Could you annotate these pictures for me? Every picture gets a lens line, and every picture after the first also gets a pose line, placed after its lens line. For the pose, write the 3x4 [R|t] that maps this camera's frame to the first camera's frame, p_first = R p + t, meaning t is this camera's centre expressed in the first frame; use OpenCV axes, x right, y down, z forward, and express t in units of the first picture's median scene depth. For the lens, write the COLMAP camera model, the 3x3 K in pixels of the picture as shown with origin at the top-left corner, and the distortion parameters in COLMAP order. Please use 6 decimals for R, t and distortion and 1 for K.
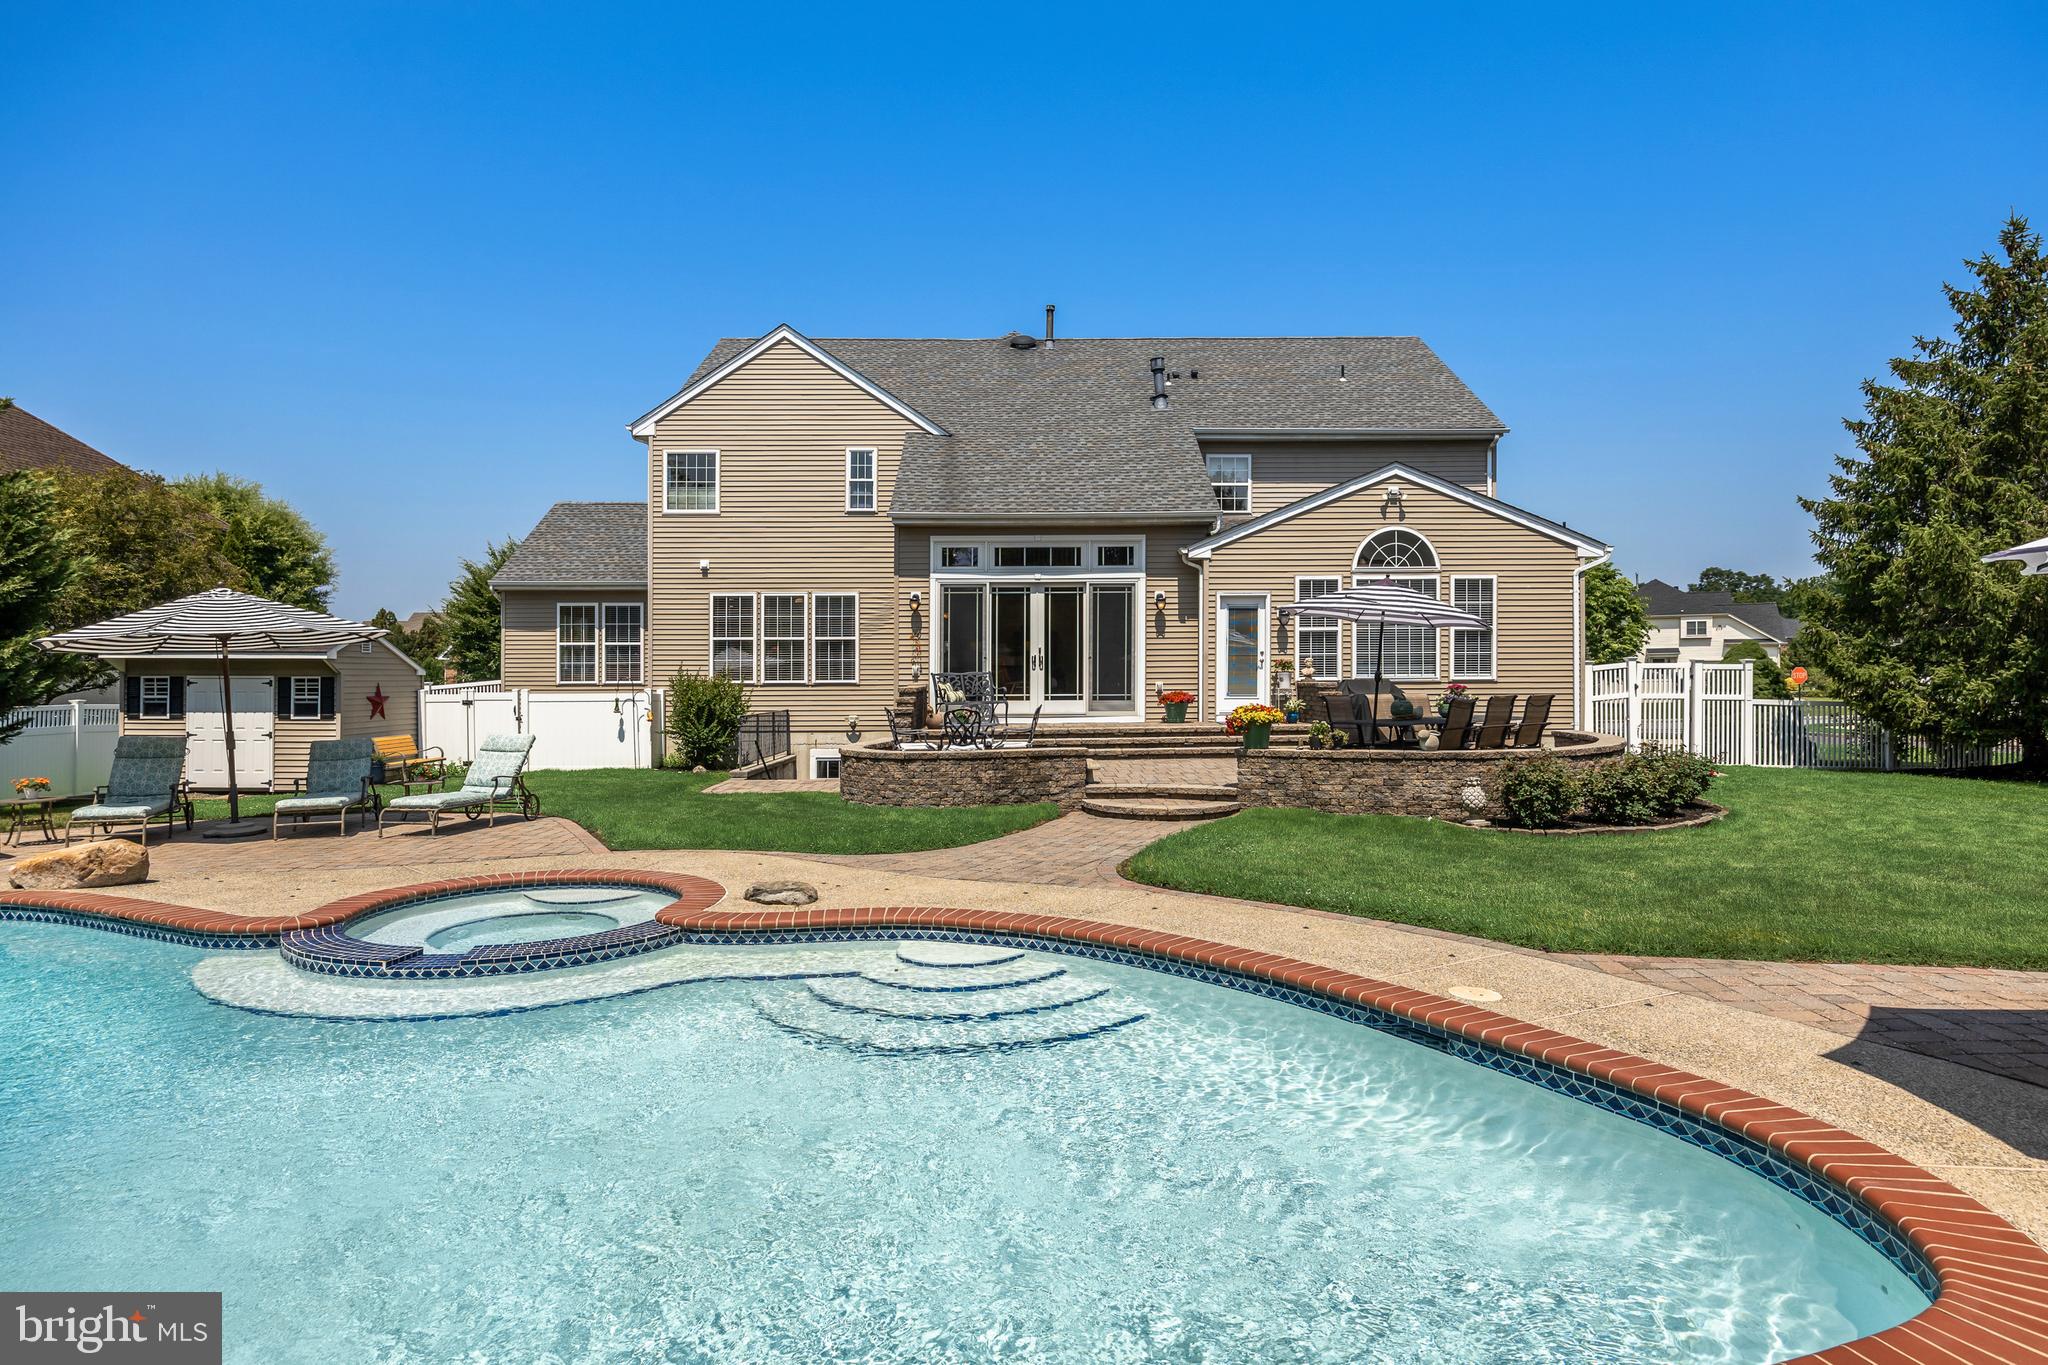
lens RADIAL K [[1099.4, 0, 1024.0], [0, 1099.4, 682.5], [0, 0, 1]] dist [0.005159, 0.001257]
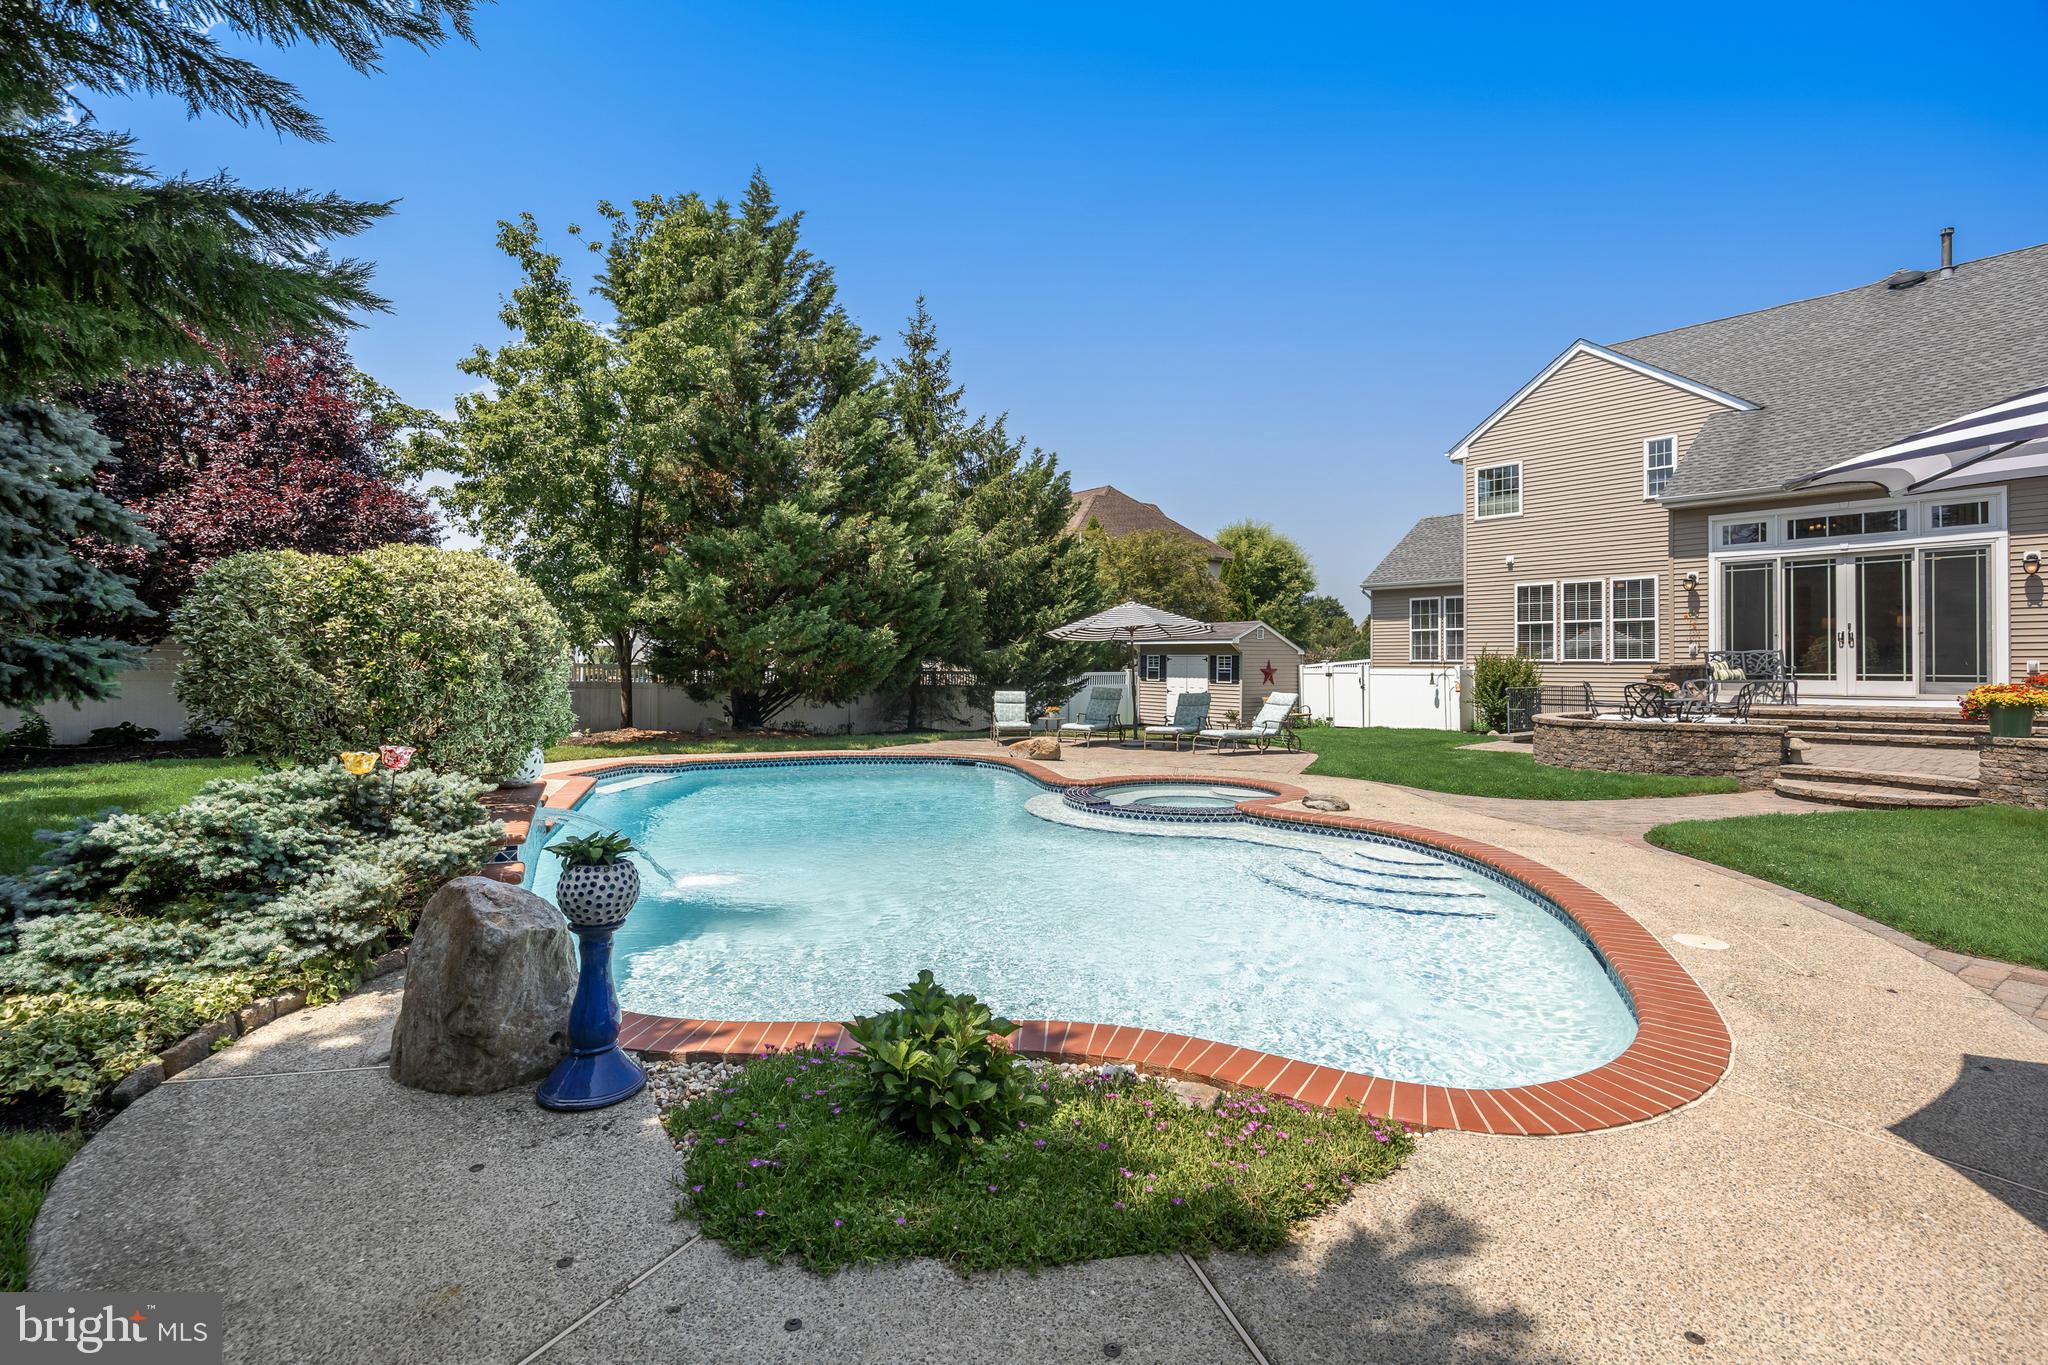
lens RADIAL K [[942.6, 0, 1033.0], [0, 942.6, 654.6], [0, 0, 1]] dist [-0.017847, 0.000664]
pose [[0.620446, -0.001636, -0.784247, 0.202090], [-0.006529, 0.999952, -0.007251, 0.004614], [0.784222, 0.009619, 0.620406, -0.020210]]
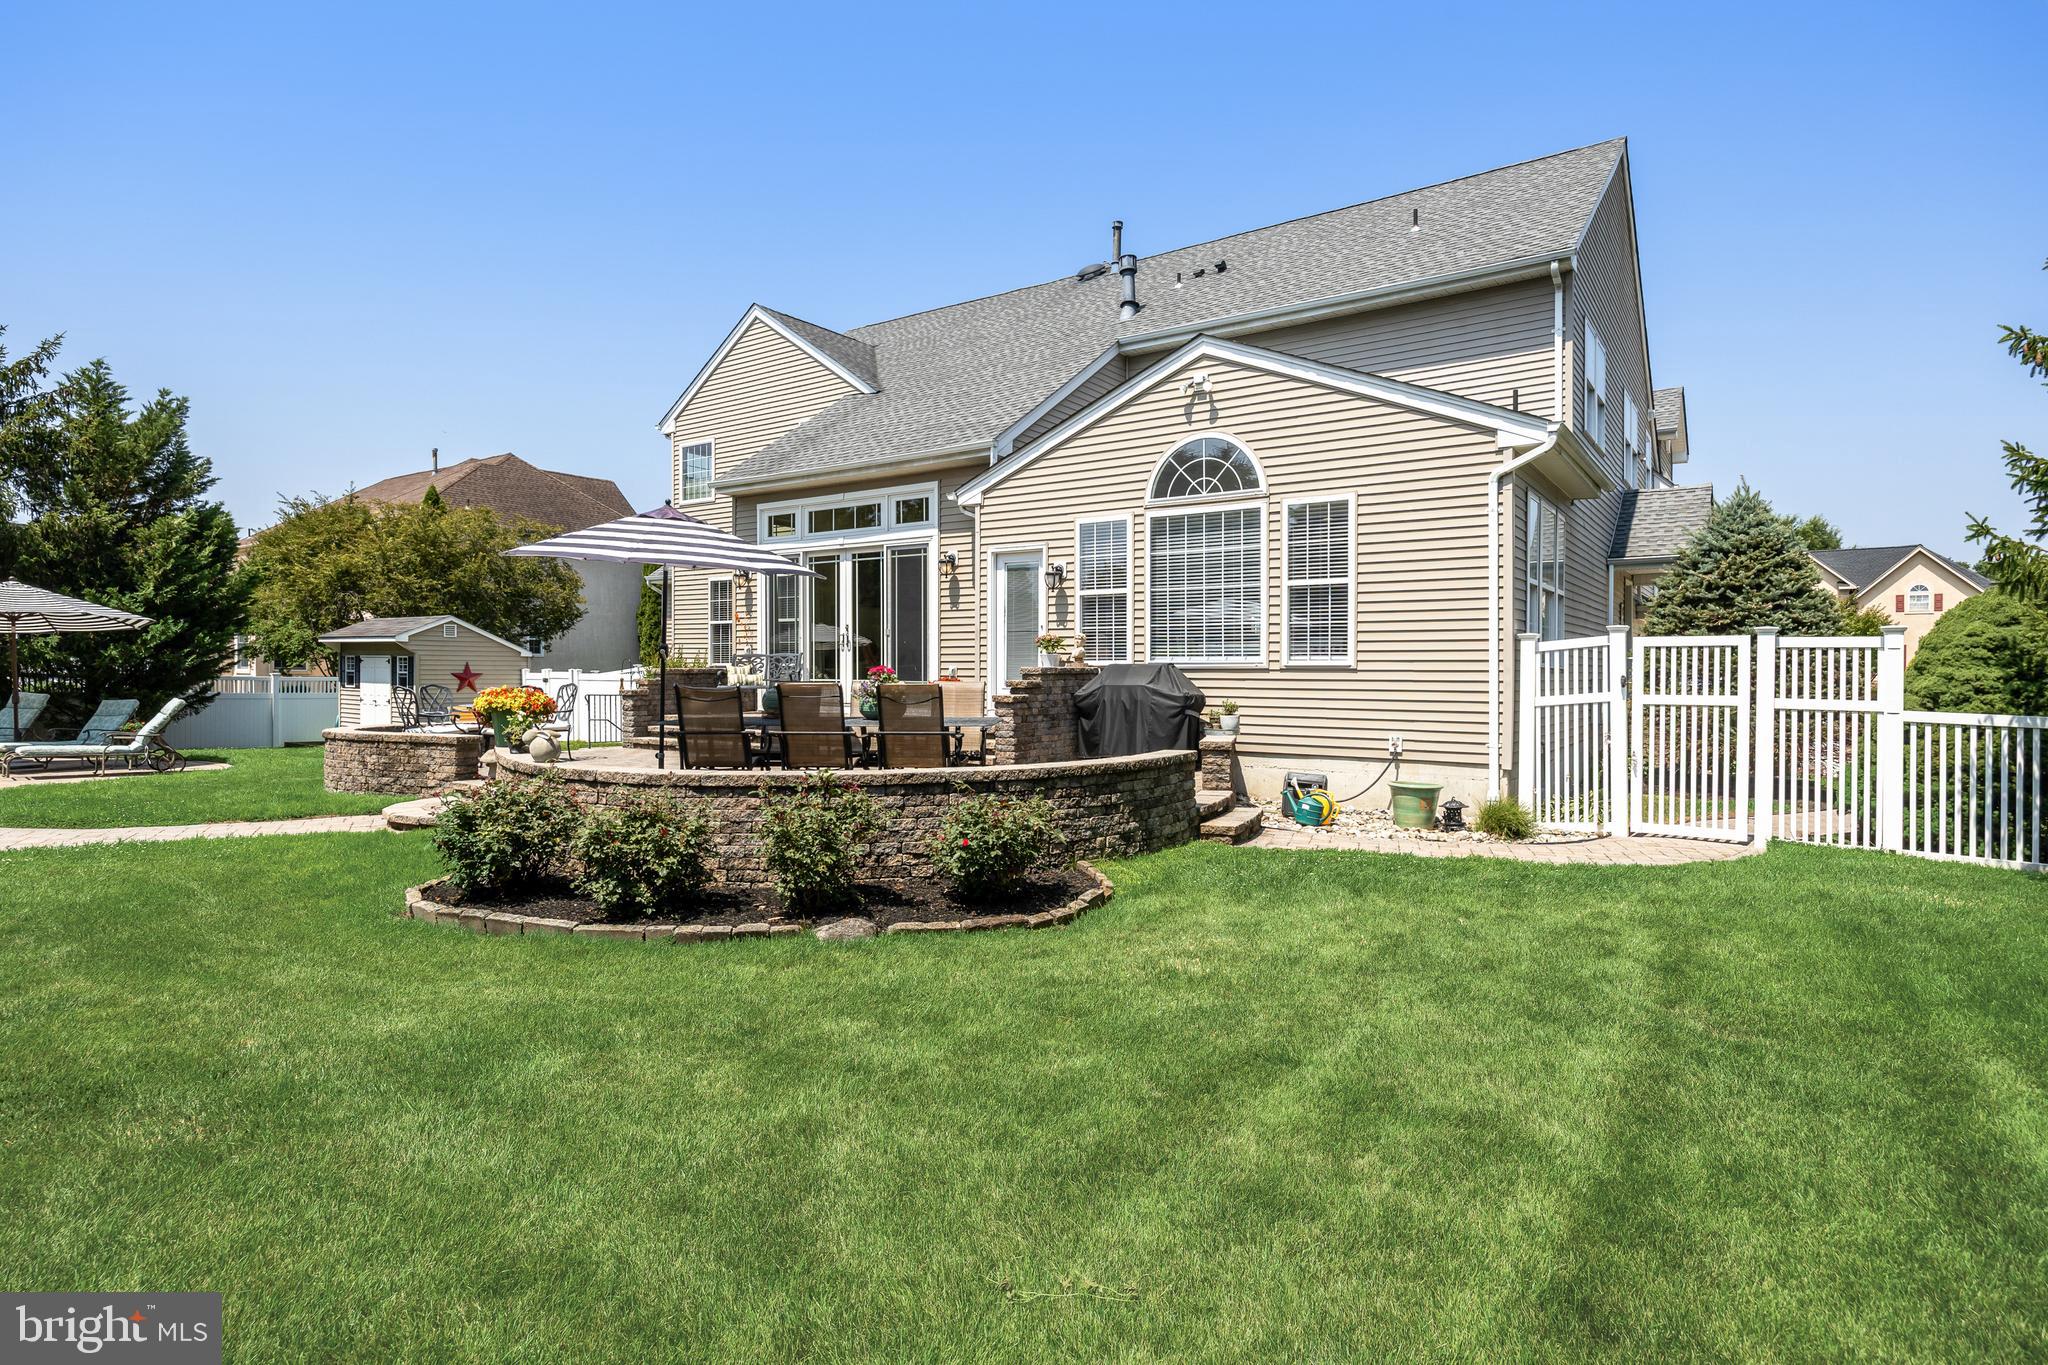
lens RADIAL K [[1064.0, 0, 1024.0], [0, 1064.0, 682.5], [0, 0, 1]] dist [0.002953, 0.000276]
pose [[0.812069, 0.016803, -0.583319, 0.612481], [-0.014075, 0.999859, 0.009207, 0.003705], [0.583391, 0.000733, 0.812191, 0.408709]]
